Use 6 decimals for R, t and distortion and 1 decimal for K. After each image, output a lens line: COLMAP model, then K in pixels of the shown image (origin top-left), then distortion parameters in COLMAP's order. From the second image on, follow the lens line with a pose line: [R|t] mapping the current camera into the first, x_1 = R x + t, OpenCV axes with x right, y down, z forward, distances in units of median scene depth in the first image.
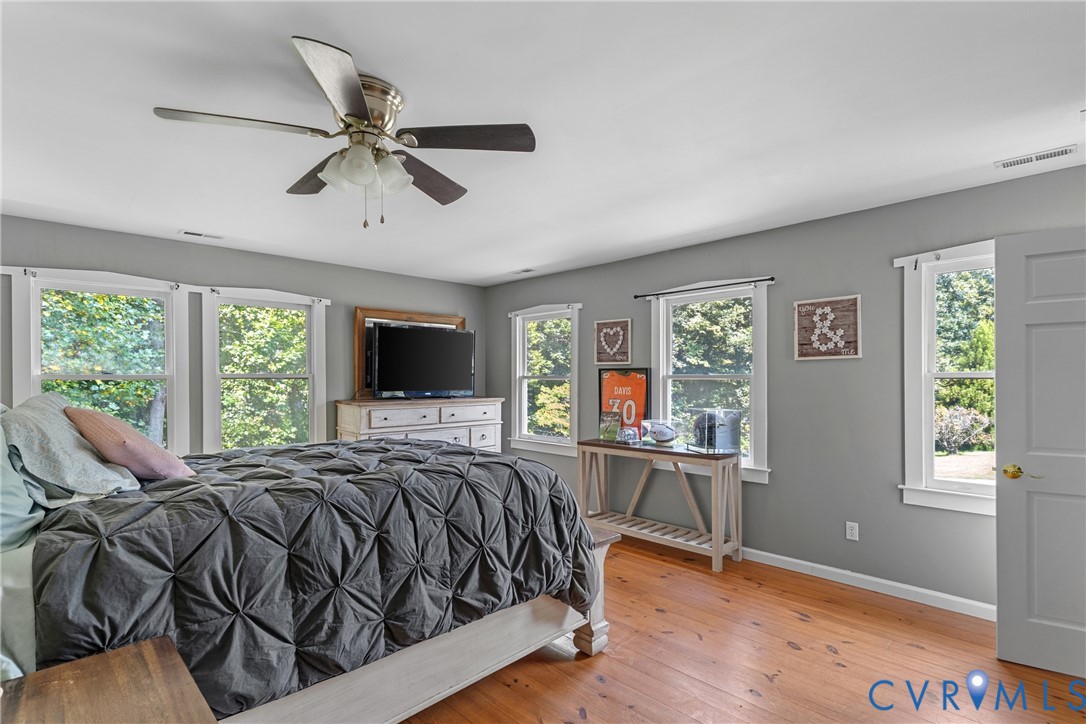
lens RADIAL K [[525.3, 0, 534.1], [0, 525.3, 371.6], [0, 0, 1]] dist [0.000990, -0.000125]
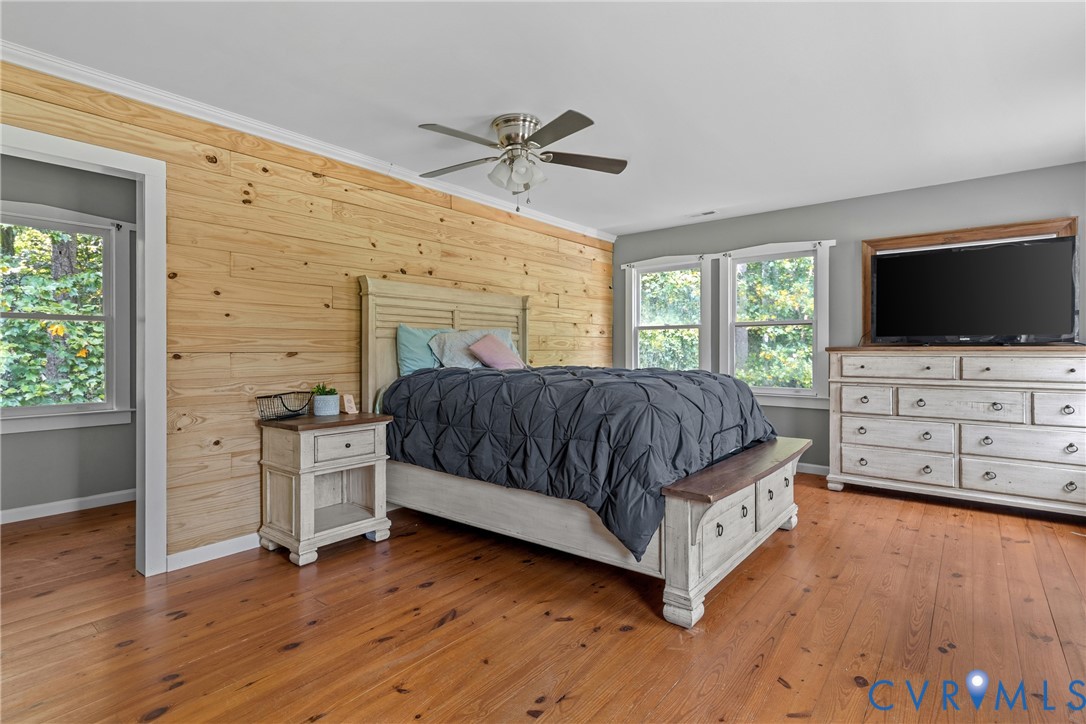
lens RADIAL K [[525.3, 0, 542.3], [0, 525.3, 355.9], [0, 0, 1]] dist [0.000990, -0.000125]
pose [[0.120599, 0.011328, -0.992637, 0.562949], [0.014294, 0.999811, 0.013147, 0.060114], [0.992598, -0.015774, 0.120414, 0.428560]]
